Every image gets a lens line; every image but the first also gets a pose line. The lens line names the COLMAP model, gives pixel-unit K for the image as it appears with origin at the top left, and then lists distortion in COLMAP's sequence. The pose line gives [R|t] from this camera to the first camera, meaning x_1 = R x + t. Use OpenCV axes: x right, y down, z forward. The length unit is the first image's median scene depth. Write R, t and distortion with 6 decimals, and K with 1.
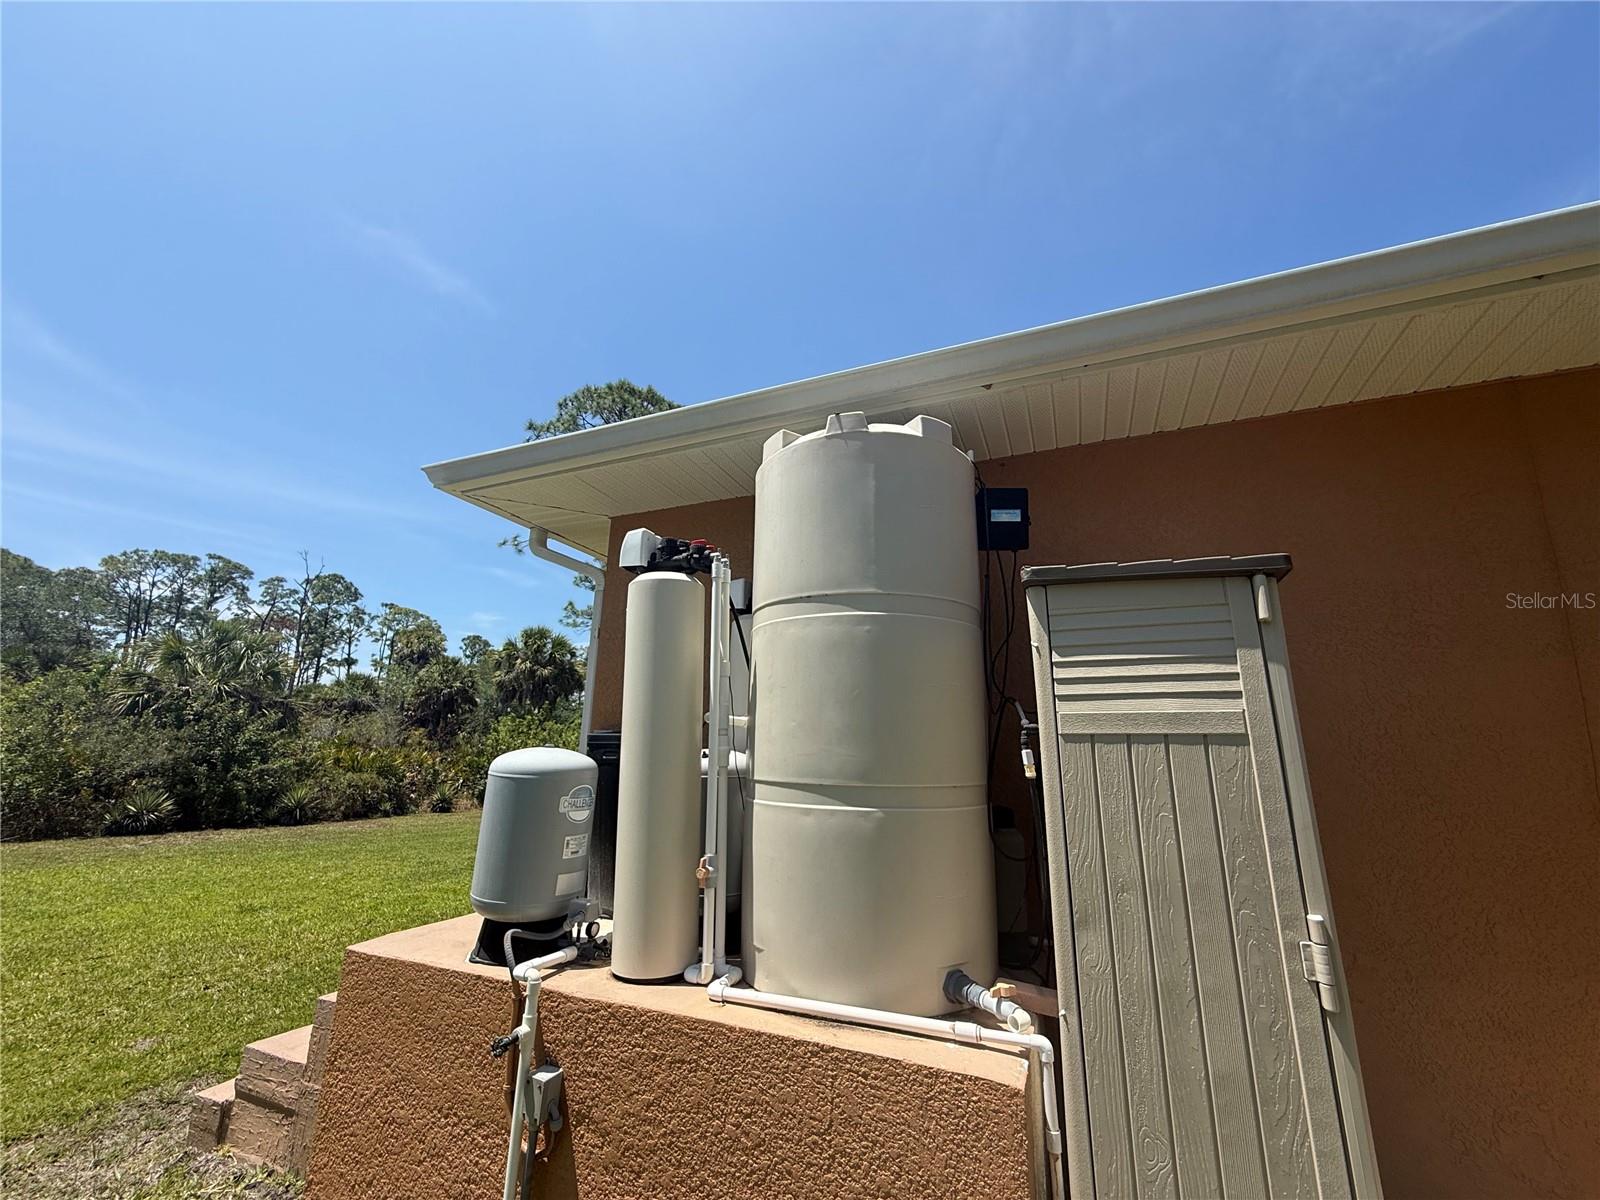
lens RADIAL K [[644.5, 0, 800.8], [0, 644.5, 600.9], [0, 0, 1]] dist [0.003071, 0.000035]
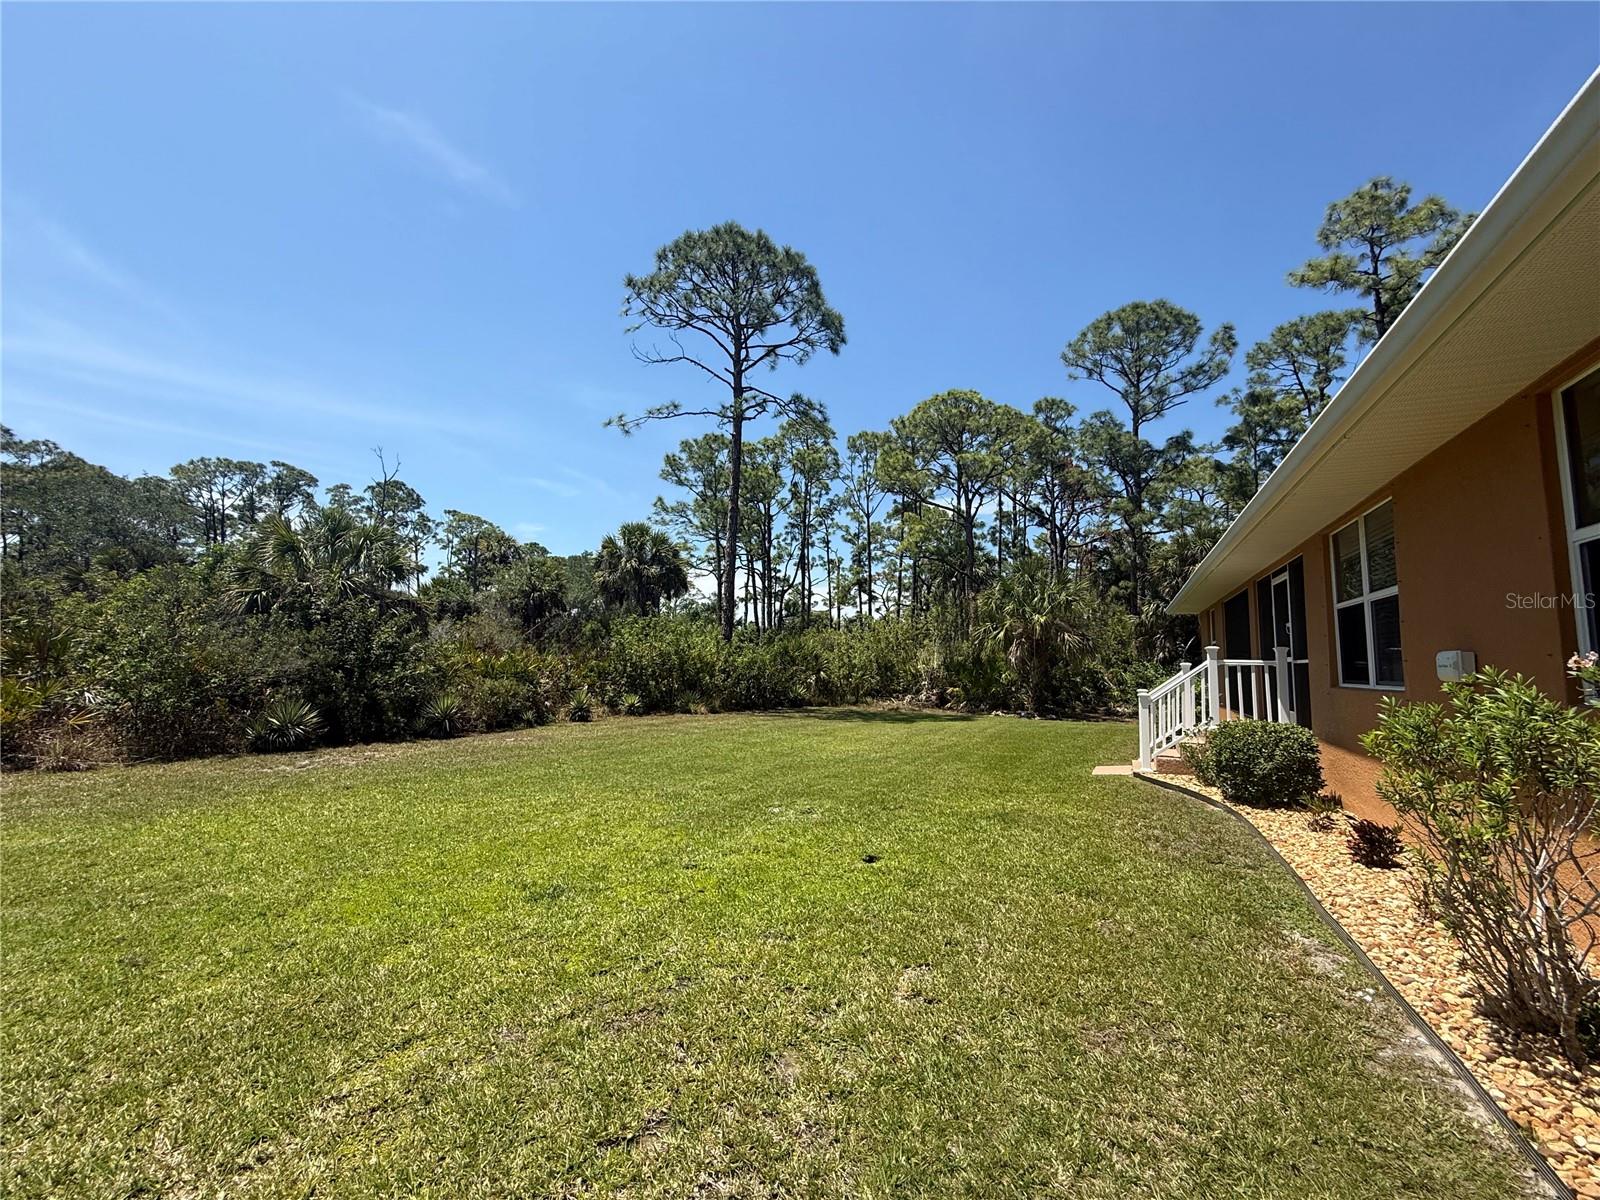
lens RADIAL K [[644.5, 0, 799.7], [0, 644.5, 599.7], [0, 0, 1]] dist [0.003071, 0.000035]
pose [[0.998166, -0.009062, -0.059855, -0.129650], [0.017482, 0.989758, 0.141681, 0.023982], [0.057958, -0.142467, 0.988101, 0.098878]]
